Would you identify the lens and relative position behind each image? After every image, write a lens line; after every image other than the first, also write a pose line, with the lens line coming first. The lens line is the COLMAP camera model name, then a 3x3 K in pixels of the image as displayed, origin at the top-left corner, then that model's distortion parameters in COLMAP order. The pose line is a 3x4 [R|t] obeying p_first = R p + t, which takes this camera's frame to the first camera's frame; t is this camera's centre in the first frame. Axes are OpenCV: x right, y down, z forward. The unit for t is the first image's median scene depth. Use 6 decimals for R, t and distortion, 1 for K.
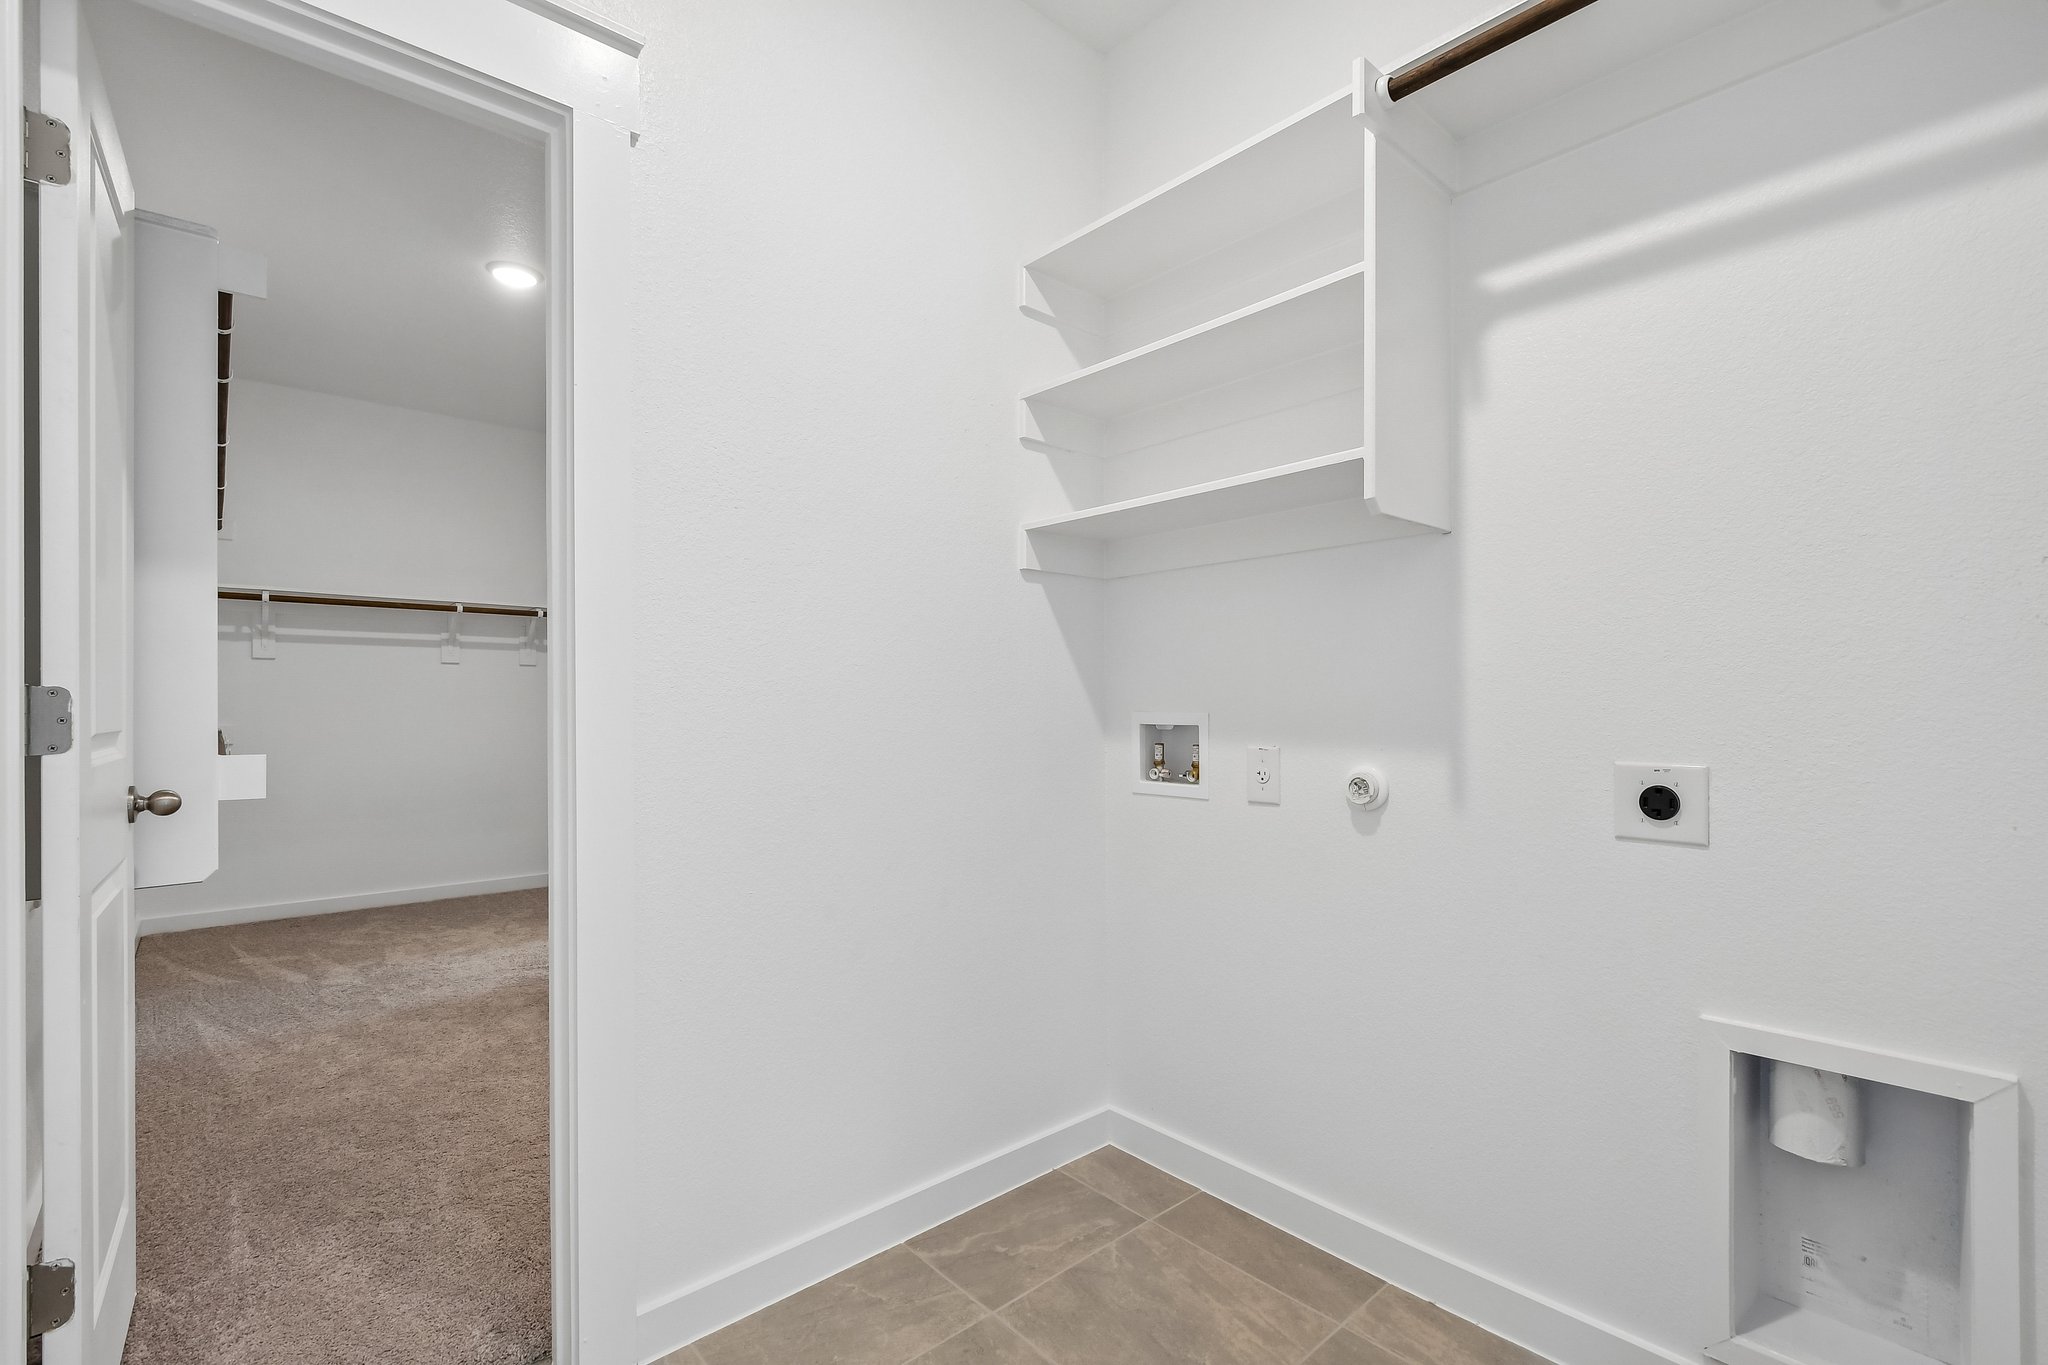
lens RADIAL K [[898.3, 0, 1018.2], [0, 898.3, 697.7], [0, 0, 1]] dist [-0.001338, -0.000976]
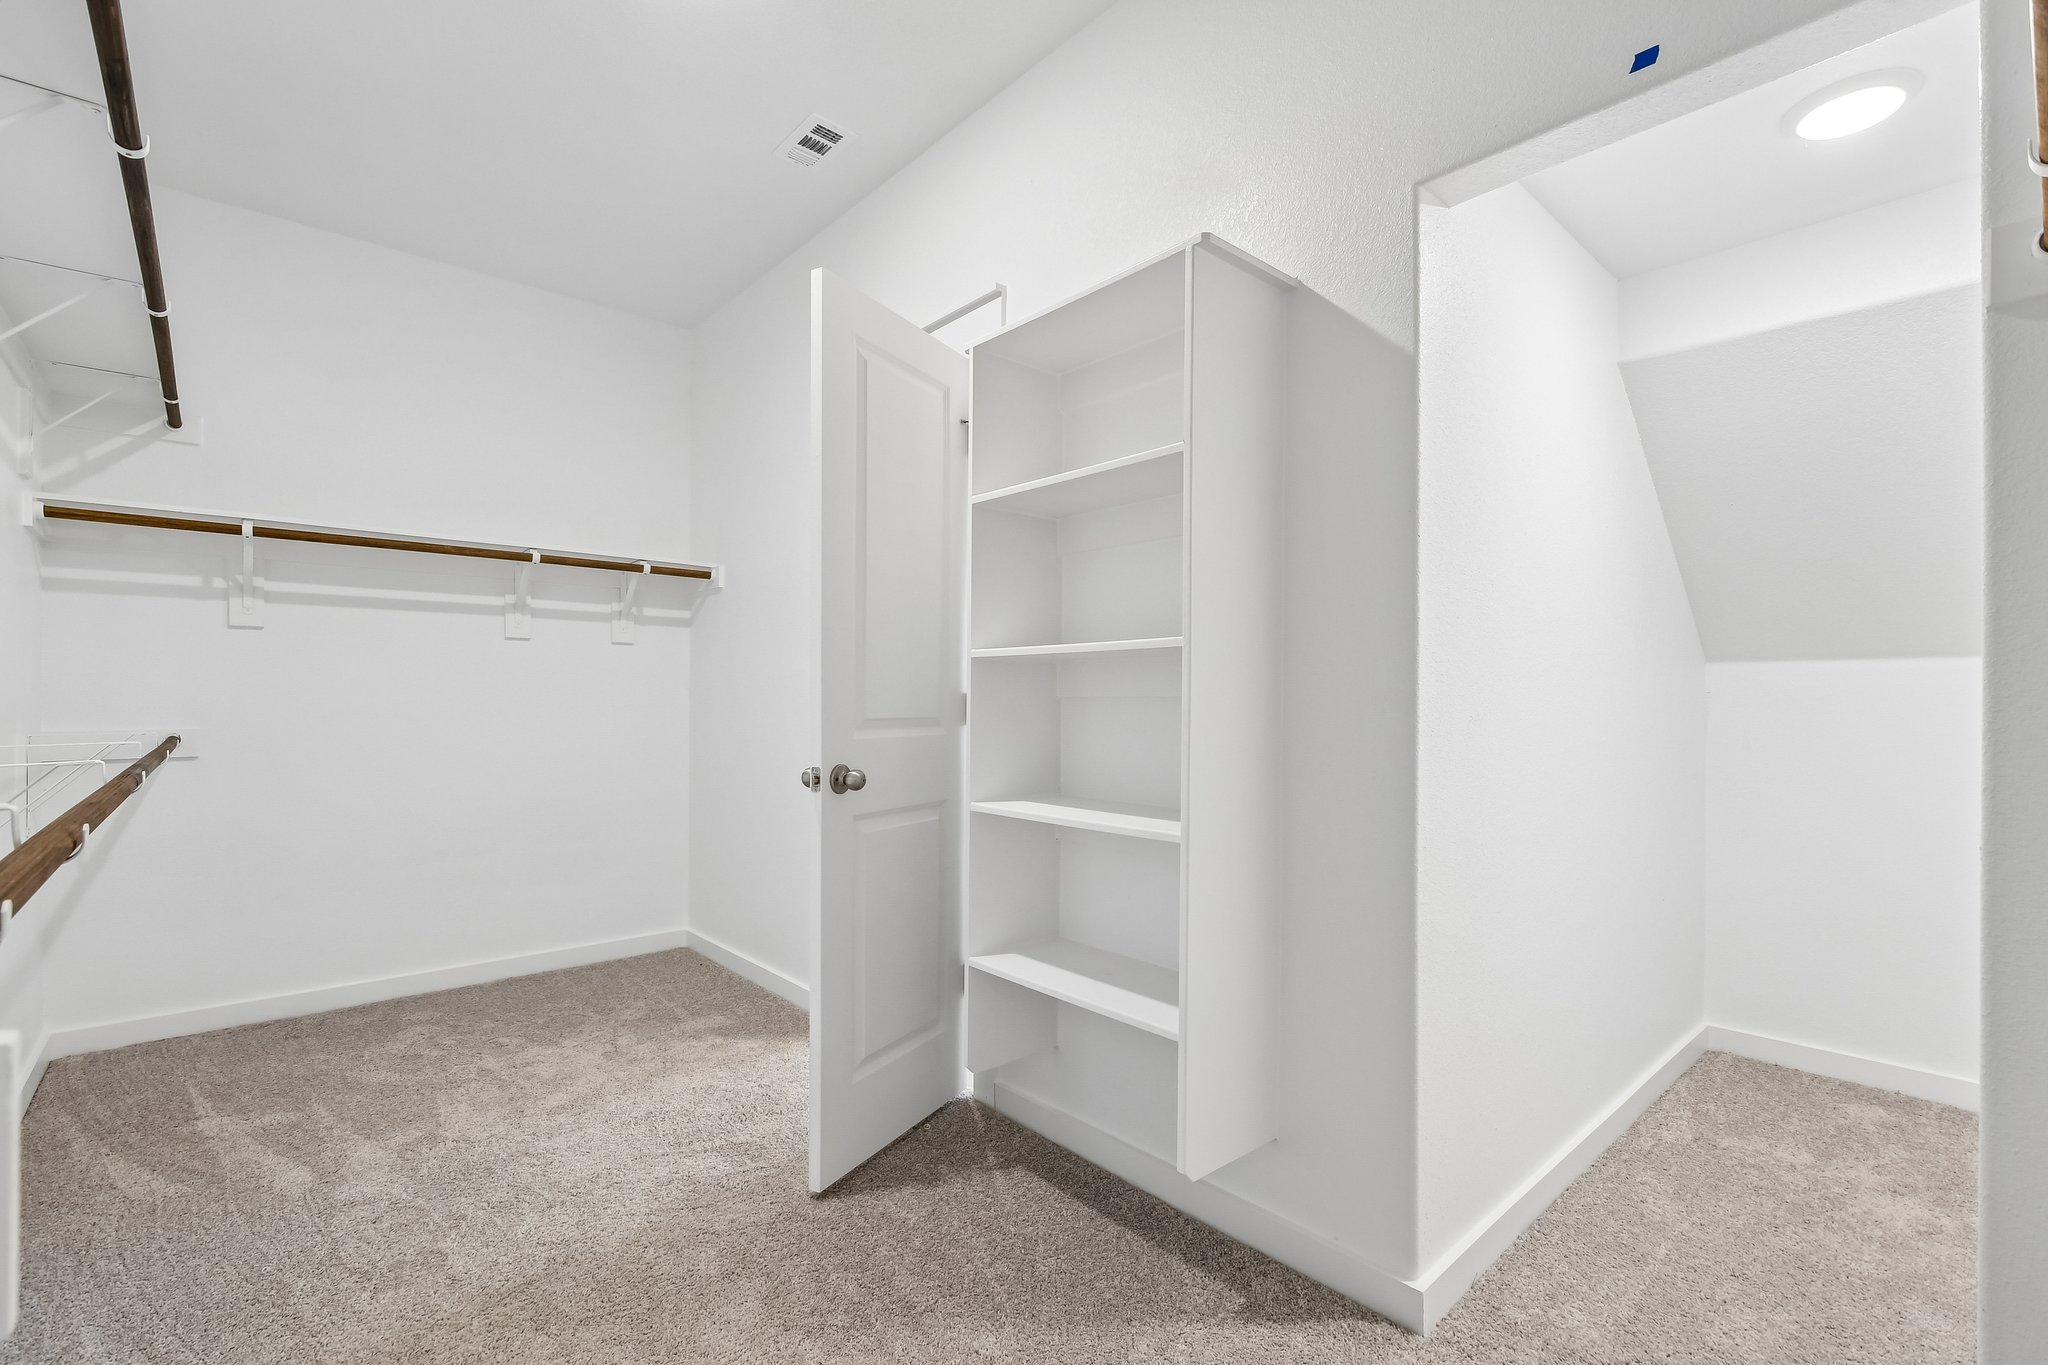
lens RADIAL K [[898.3, 0, 1018.2], [0, 898.3, 697.7], [0, 0, 1]] dist [-0.001338, -0.000976]
pose [[0.999978, 0.004931, -0.004547, -0.286870], [-0.004914, 0.999981, 0.003743, 0.003149], [0.004565, -0.003720, 0.999983, 0.364102]]
